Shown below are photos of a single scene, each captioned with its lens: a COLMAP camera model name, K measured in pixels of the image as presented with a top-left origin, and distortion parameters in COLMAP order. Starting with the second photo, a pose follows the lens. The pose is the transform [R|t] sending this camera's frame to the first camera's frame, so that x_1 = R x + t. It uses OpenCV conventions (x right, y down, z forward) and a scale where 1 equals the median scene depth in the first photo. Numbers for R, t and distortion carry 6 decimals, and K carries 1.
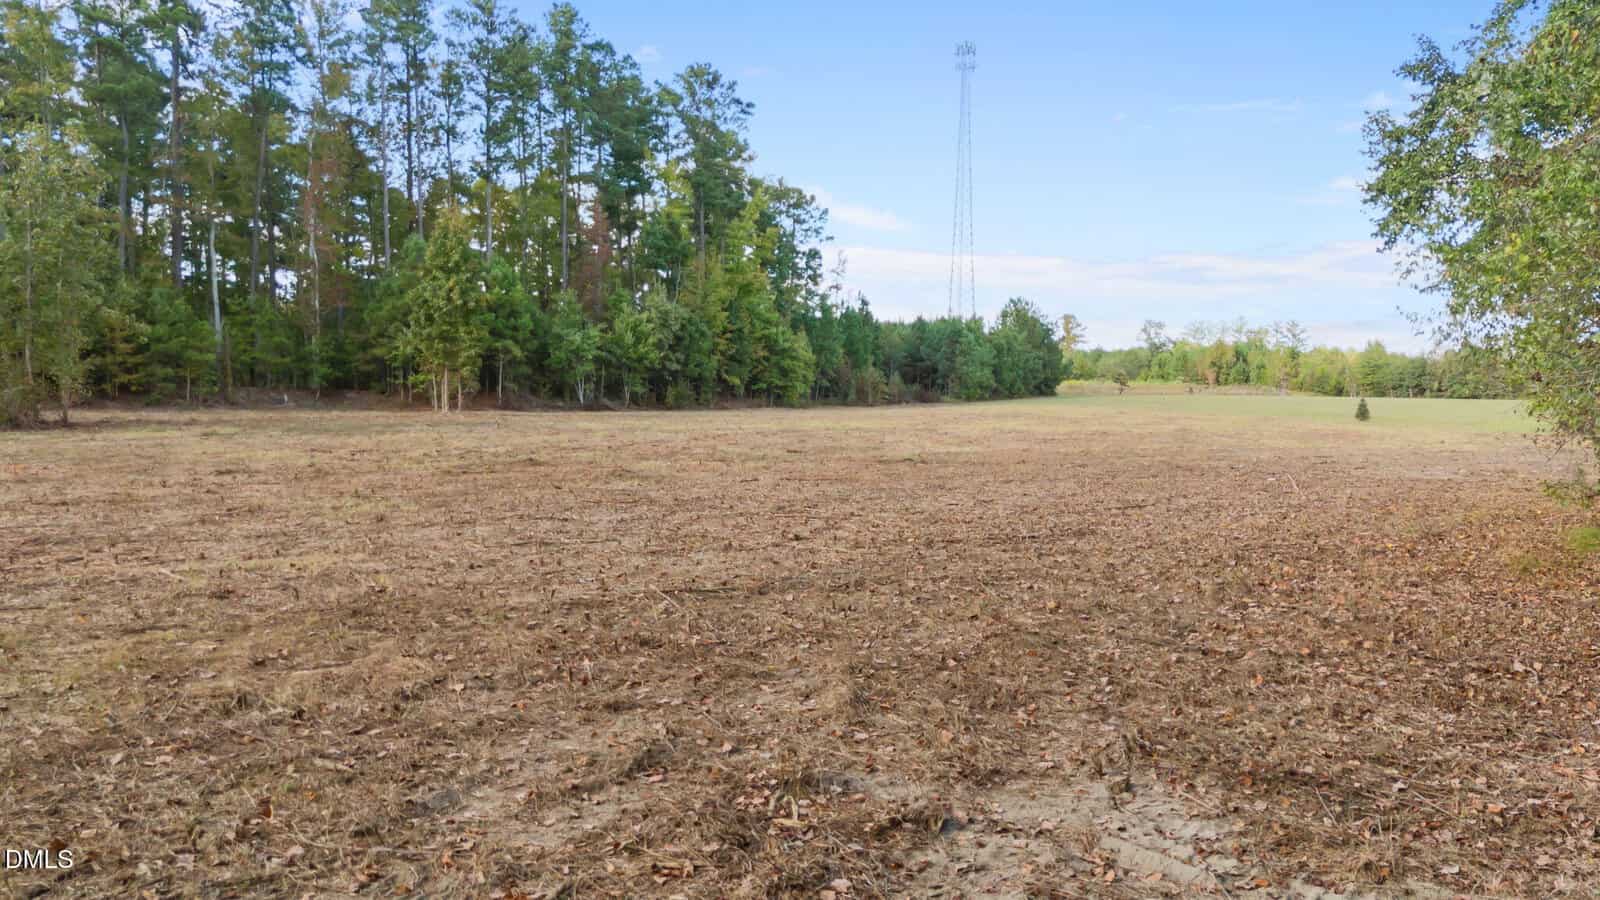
lens RADIAL K [[1231.6, 0, 800.0], [0, 1231.6, 450.0], [0, 0, 1]] dist [0.131312, -0.002386]
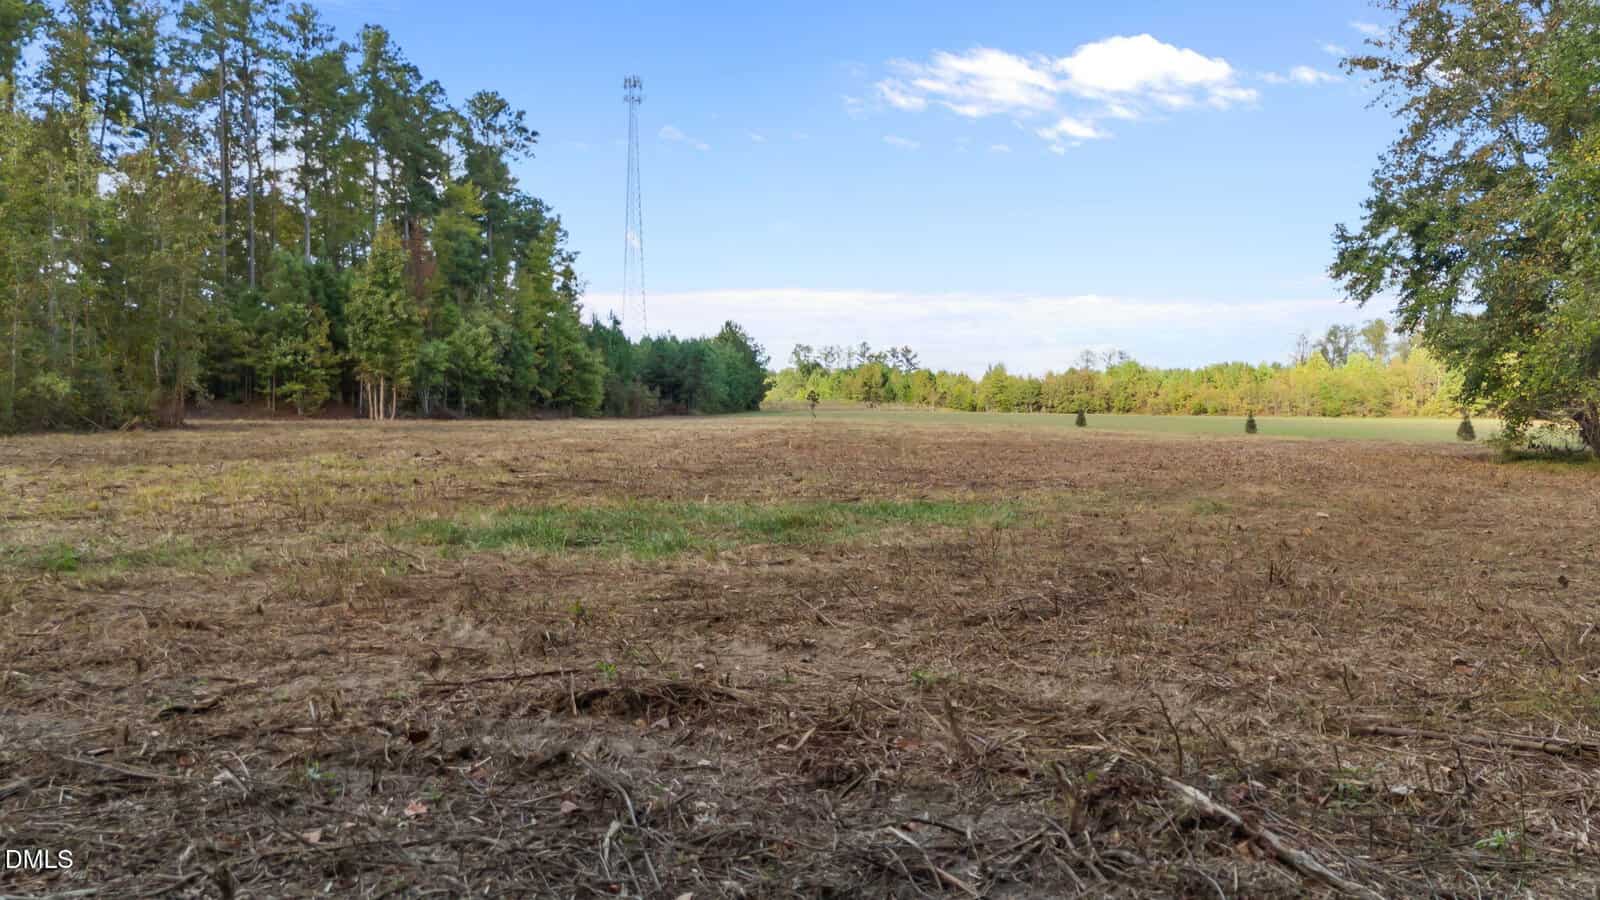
lens RADIAL K [[1231.6, 0, 800.0], [0, 1231.6, 450.0], [0, 0, 1]] dist [0.131312, -0.002386]
pose [[0.946445, -0.010943, 0.322678, -0.176104], [0.015976, 0.999788, -0.012954, 0.009701], [-0.322468, 0.017416, 0.946420, -0.077058]]
